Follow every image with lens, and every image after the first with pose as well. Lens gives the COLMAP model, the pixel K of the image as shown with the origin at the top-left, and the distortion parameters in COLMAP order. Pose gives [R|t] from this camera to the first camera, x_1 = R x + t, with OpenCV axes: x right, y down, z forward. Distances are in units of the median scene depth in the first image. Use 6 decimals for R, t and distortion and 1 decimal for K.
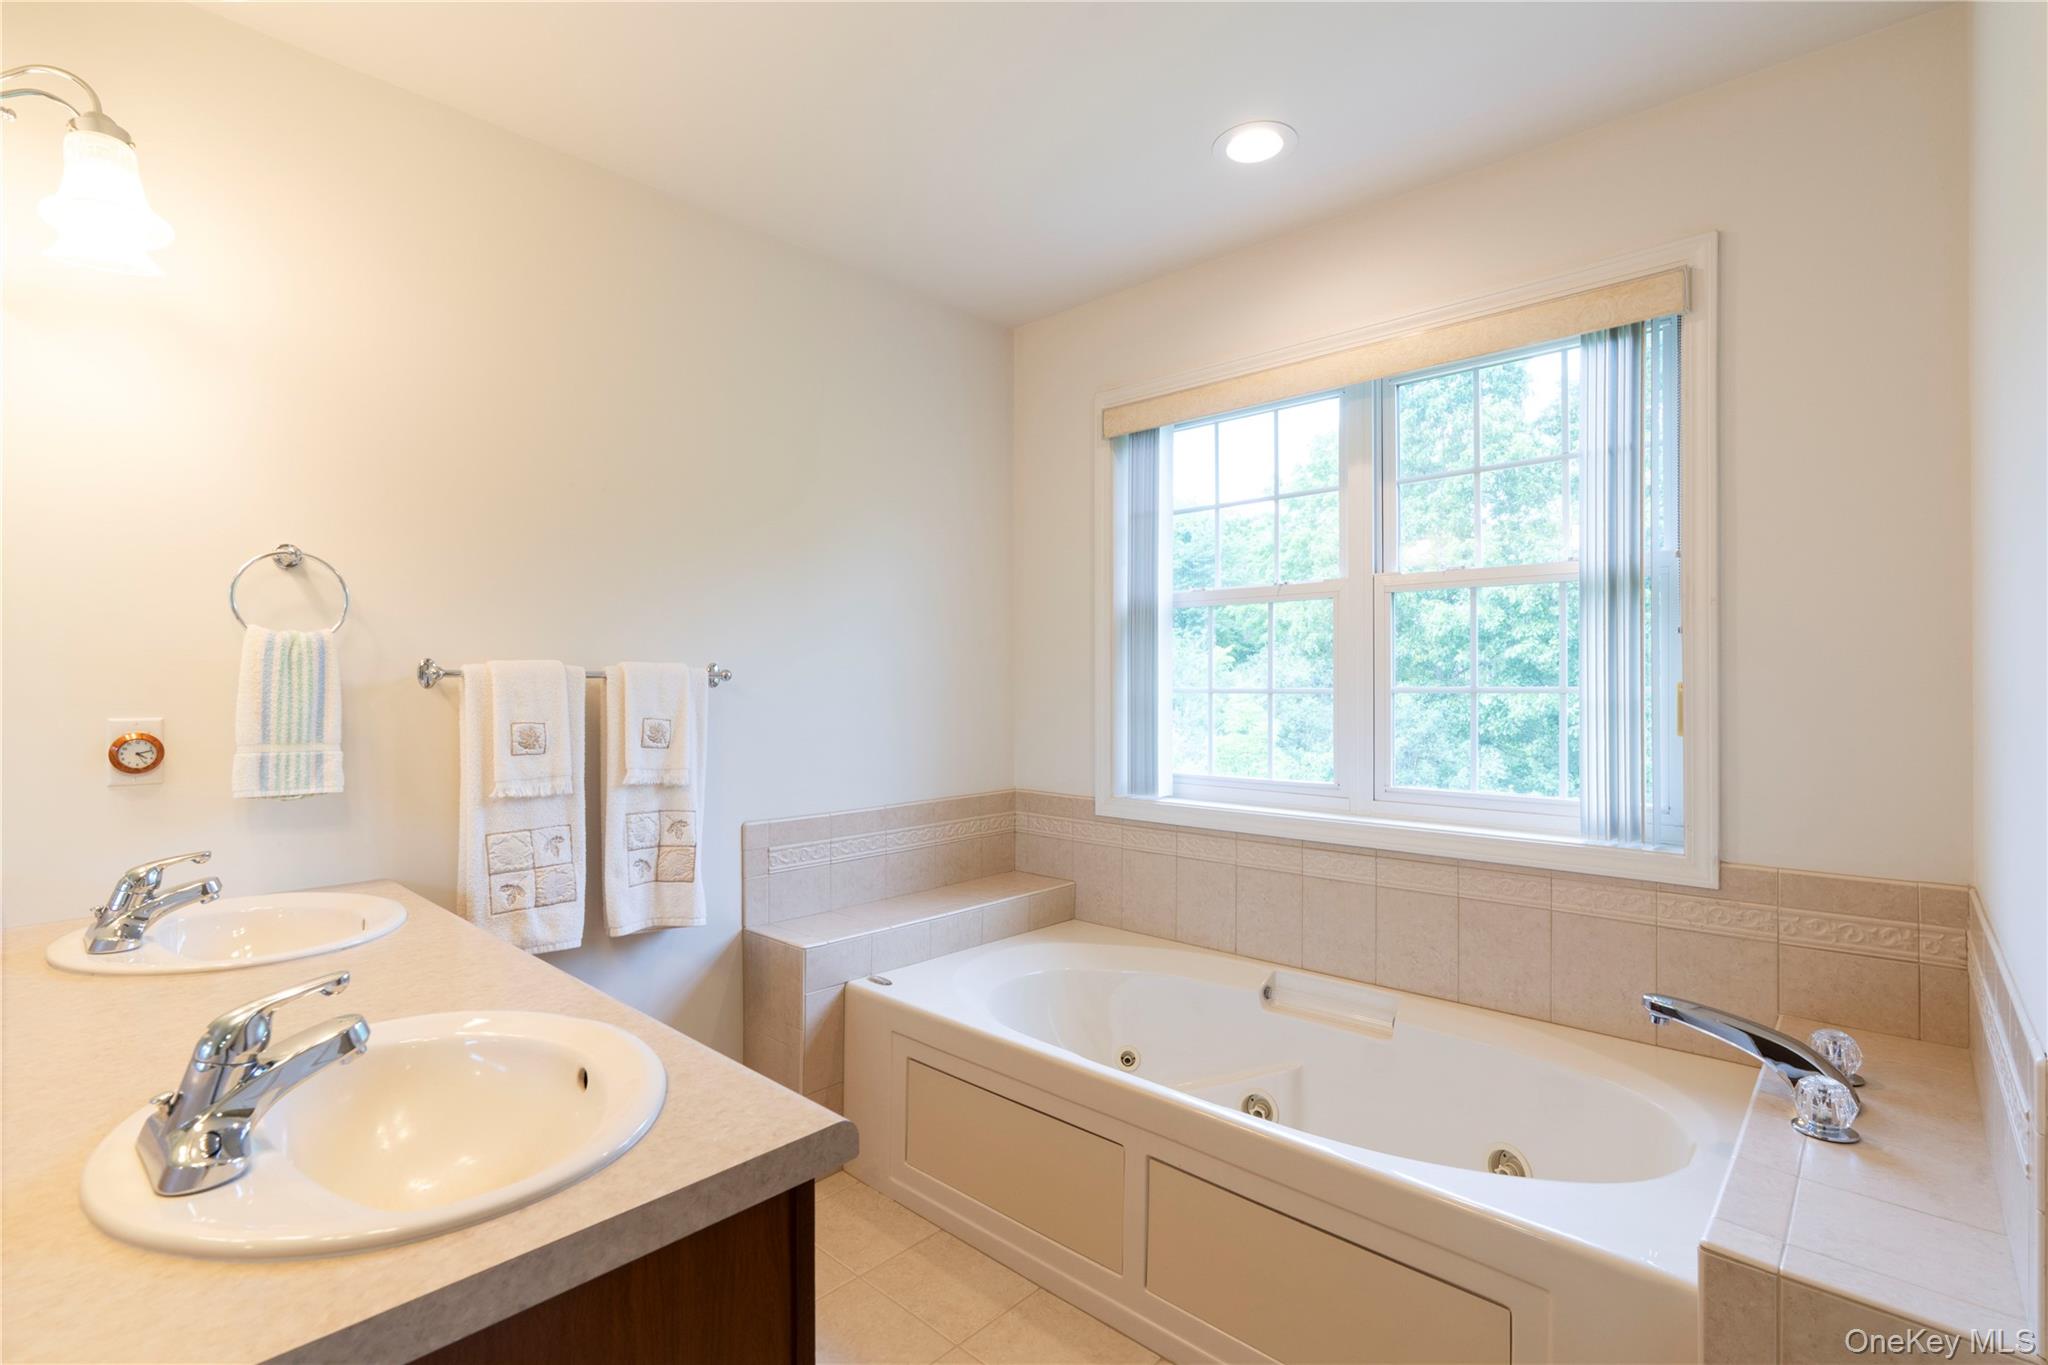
lens RADIAL K [[927.3, 0, 1042.0], [0, 927.3, 680.9], [0, 0, 1]] dist [-0.010293, 0.003947]
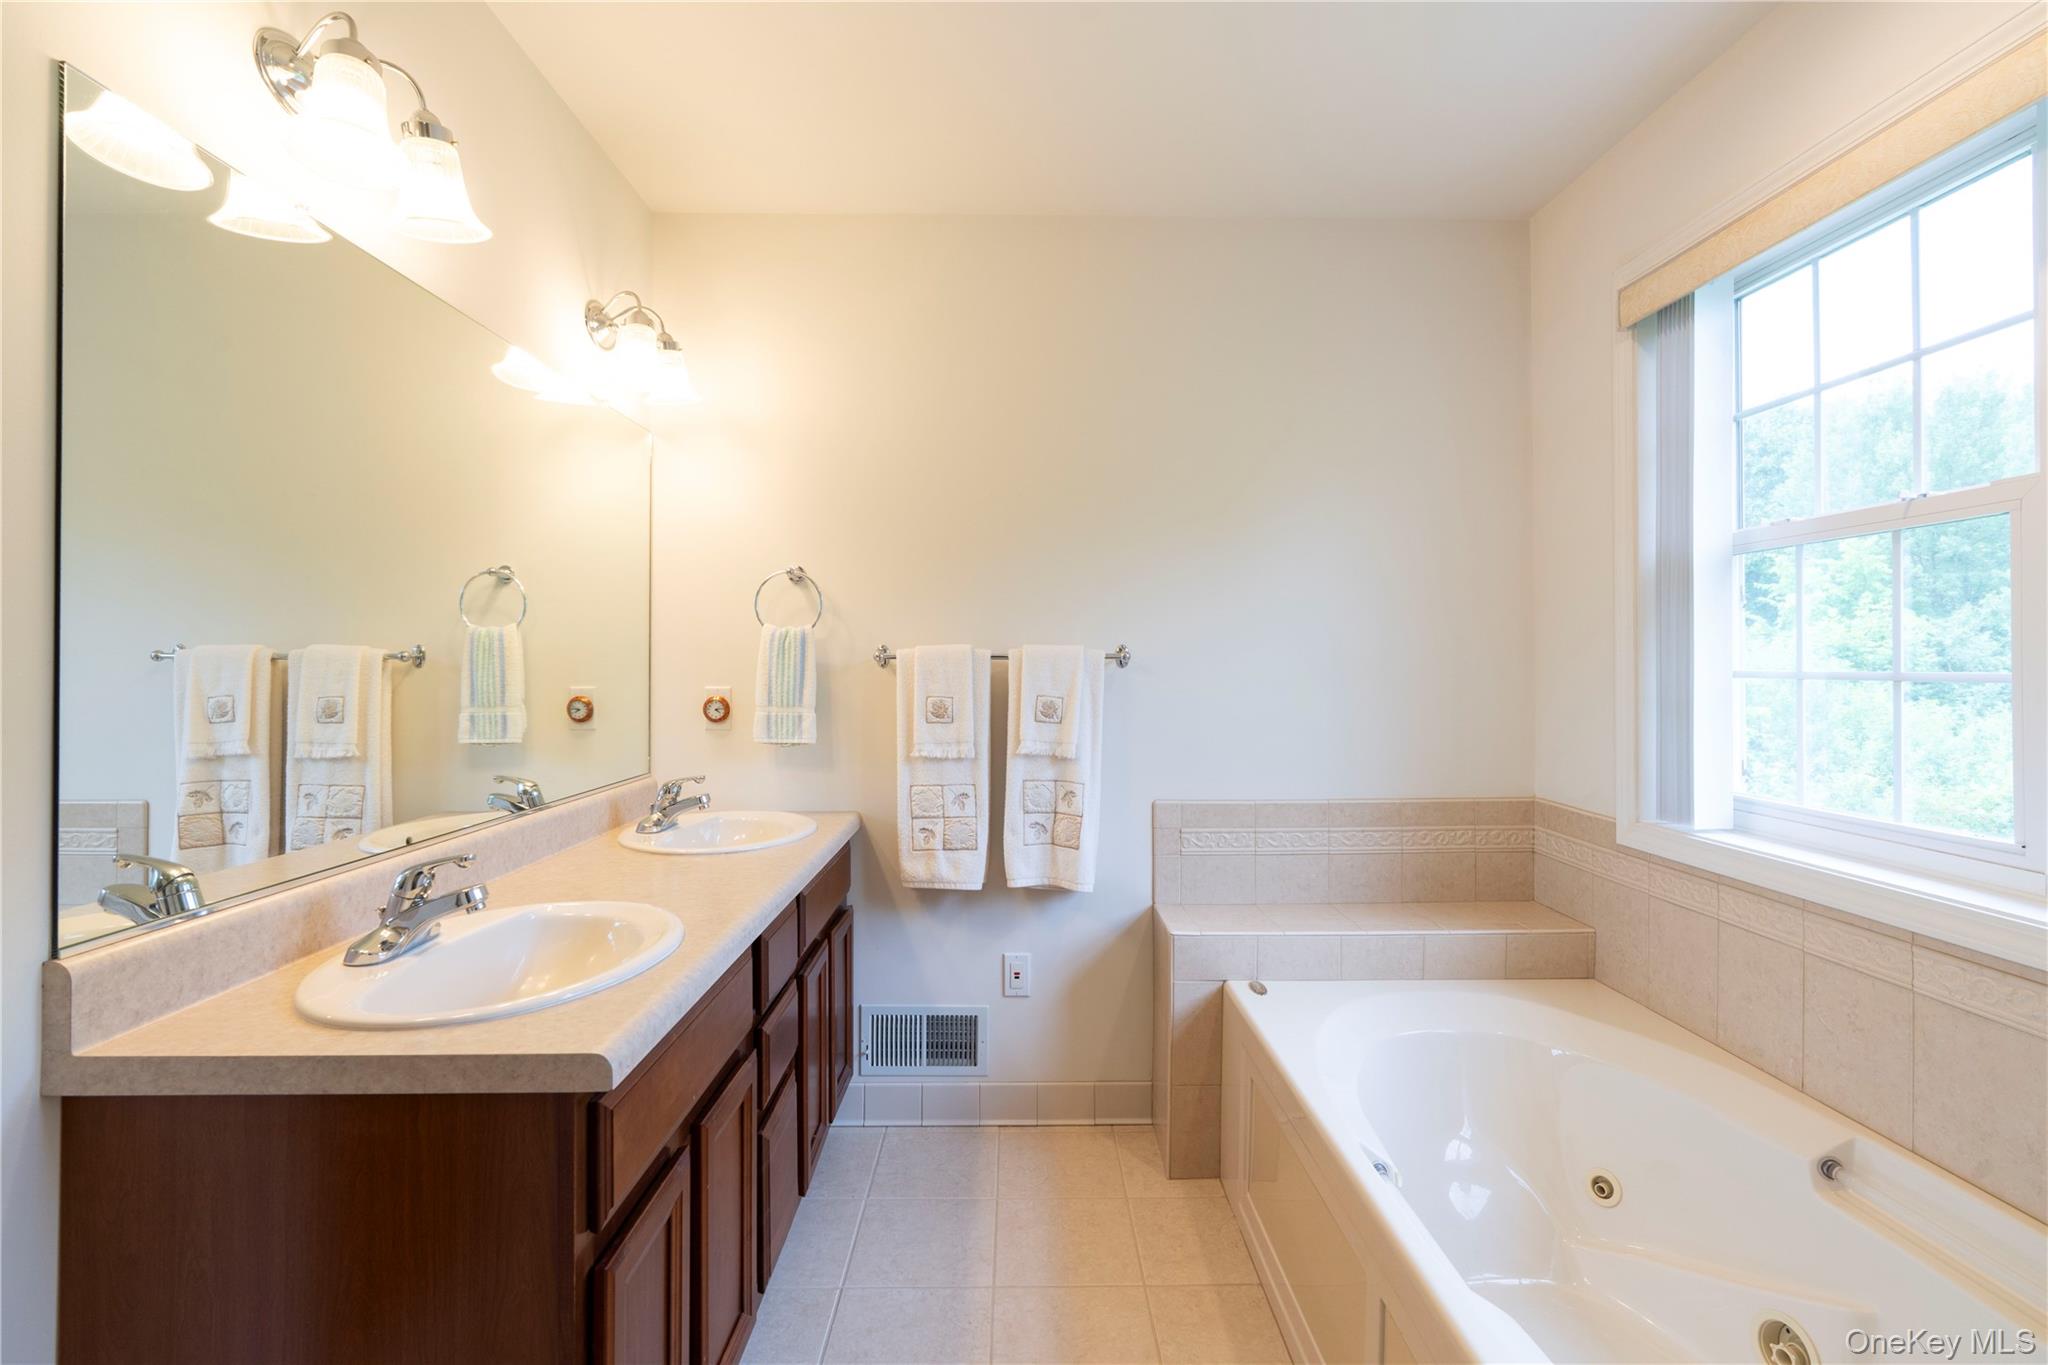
lens RADIAL K [[927.3, 0, 1049.2], [0, 927.3, 650.9], [0, 0, 1]] dist [-0.010293, 0.003947]
pose [[0.697964, -0.008427, -0.716083, 0.371487], [0.001580, 0.999946, -0.010228, -0.001617], [0.716131, 0.006008, 0.697940, 0.228043]]
